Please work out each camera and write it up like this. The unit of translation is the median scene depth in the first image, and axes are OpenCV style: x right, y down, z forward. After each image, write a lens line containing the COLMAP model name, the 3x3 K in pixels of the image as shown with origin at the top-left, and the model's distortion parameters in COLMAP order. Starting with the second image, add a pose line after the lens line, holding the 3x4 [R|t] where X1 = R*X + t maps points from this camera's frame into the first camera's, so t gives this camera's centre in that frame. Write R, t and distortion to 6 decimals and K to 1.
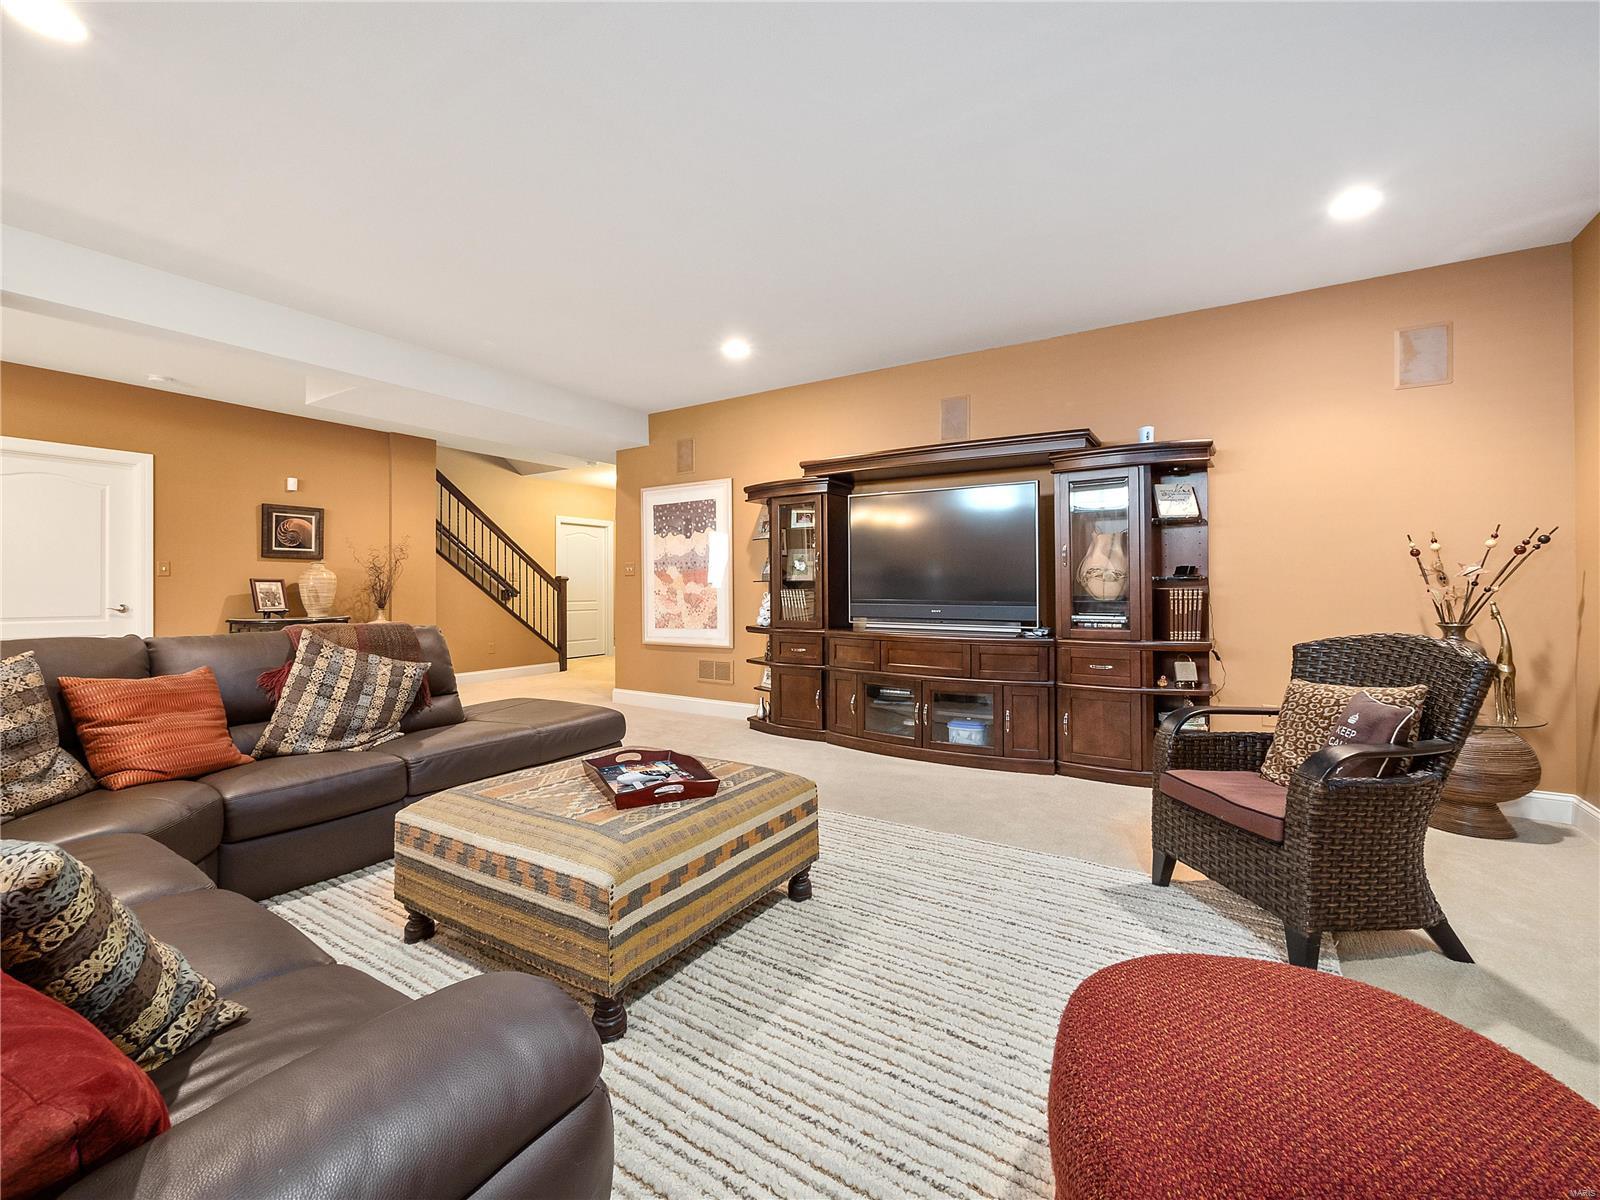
lens RADIAL K [[682.2, 0, 803.0], [0, 682.2, 590.6], [0, 0, 1]] dist [-0.007341, 0.000437]
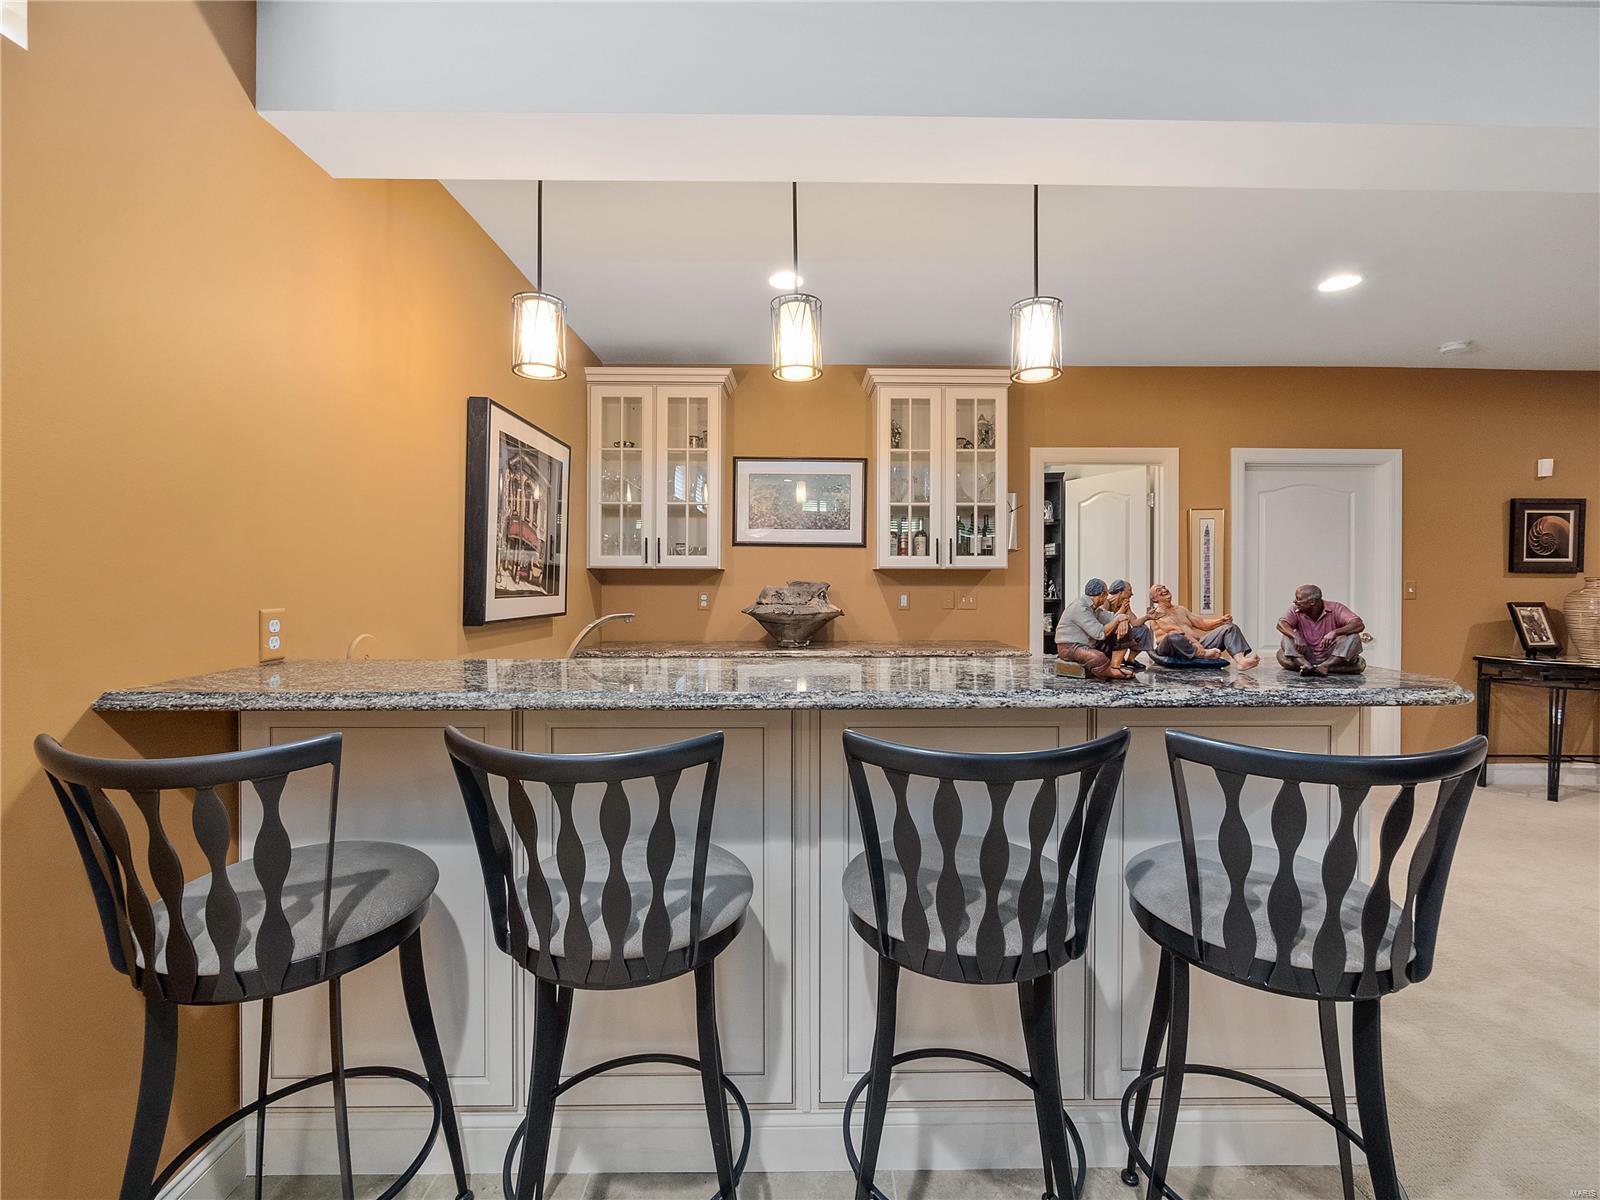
lens RADIAL K [[682.2, 0, 806.3], [0, 682.2, 583.7], [0, 0, 1]] dist [-0.007341, 0.000437]
pose [[0.554248, 0.006214, -0.832328, -0.763554], [-0.005742, 0.999977, 0.003642, -0.043561], [0.832331, 0.002761, 0.554271, -0.044899]]
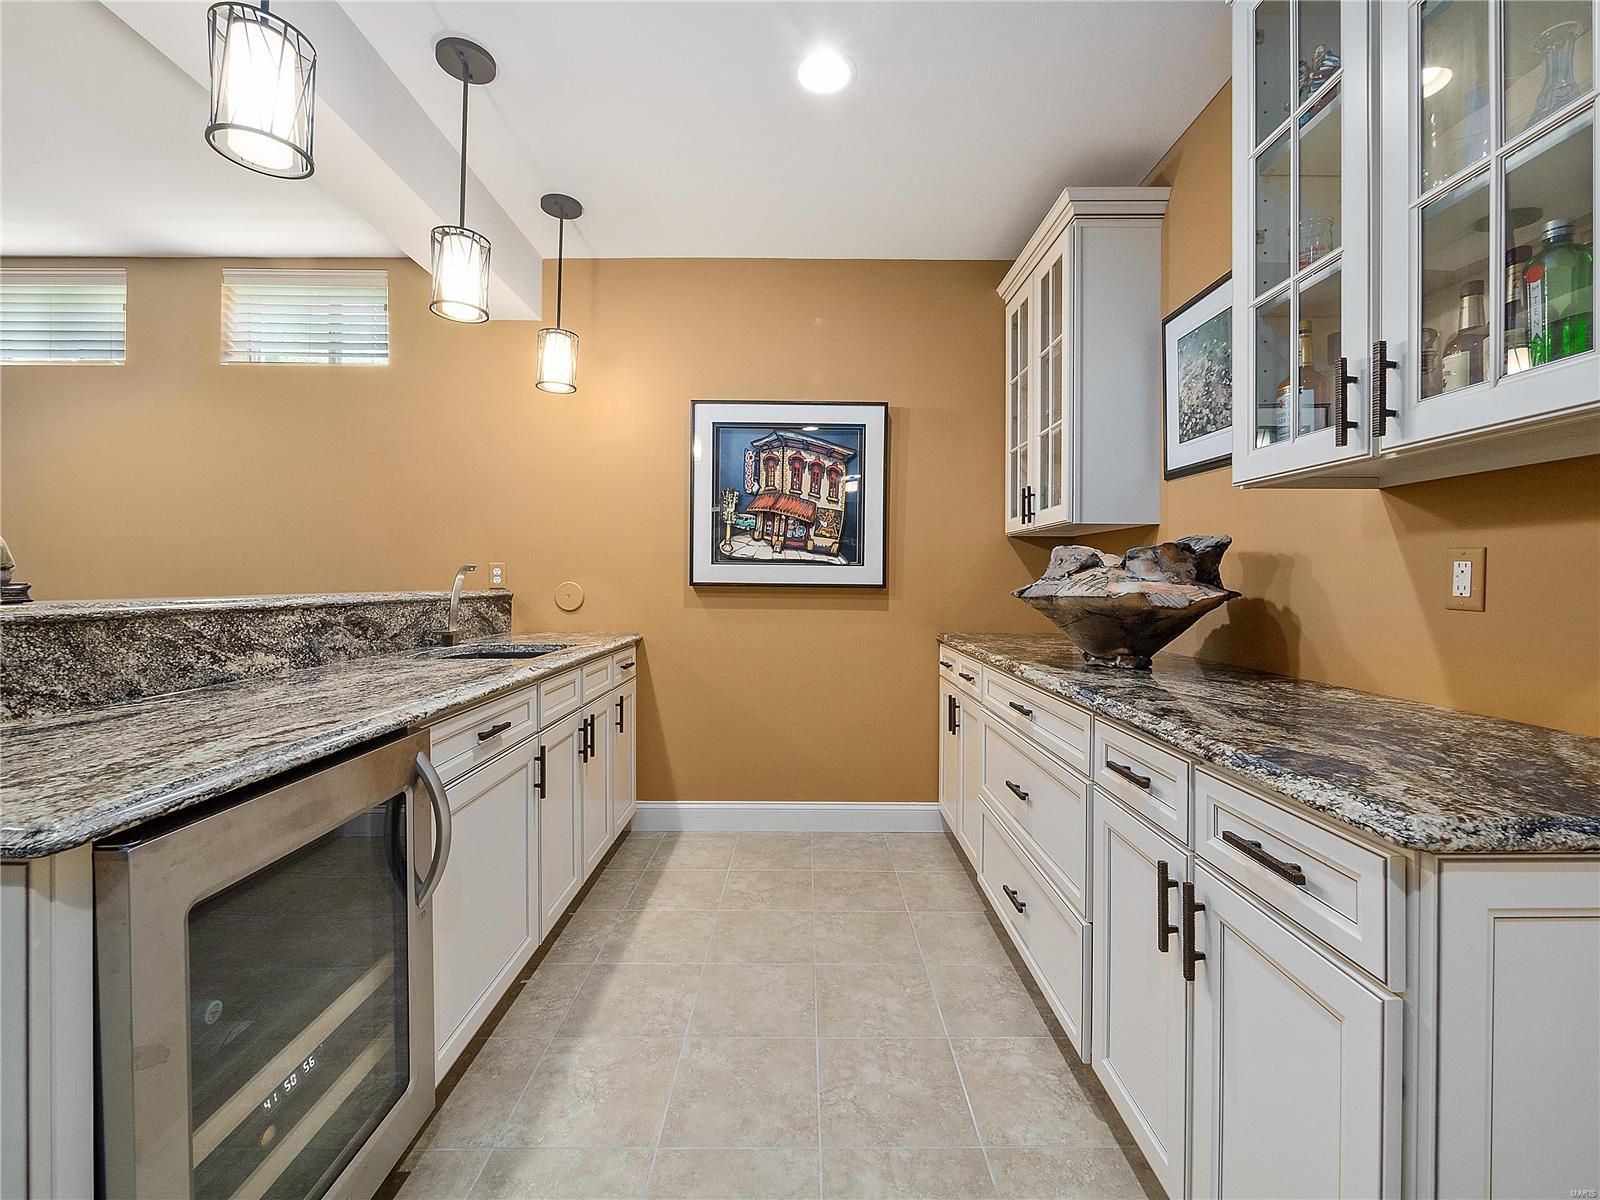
lens RADIAL K [[682.2, 0, 812.6], [0, 682.2, 584.9], [0, 0, 1]] dist [-0.007341, 0.000437]
pose [[-0.835344, 0.003896, -0.549714, -1.066803], [-0.003635, 0.999914, 0.012610, -0.017056], [0.549716, 0.012532, -0.835258, 0.650393]]
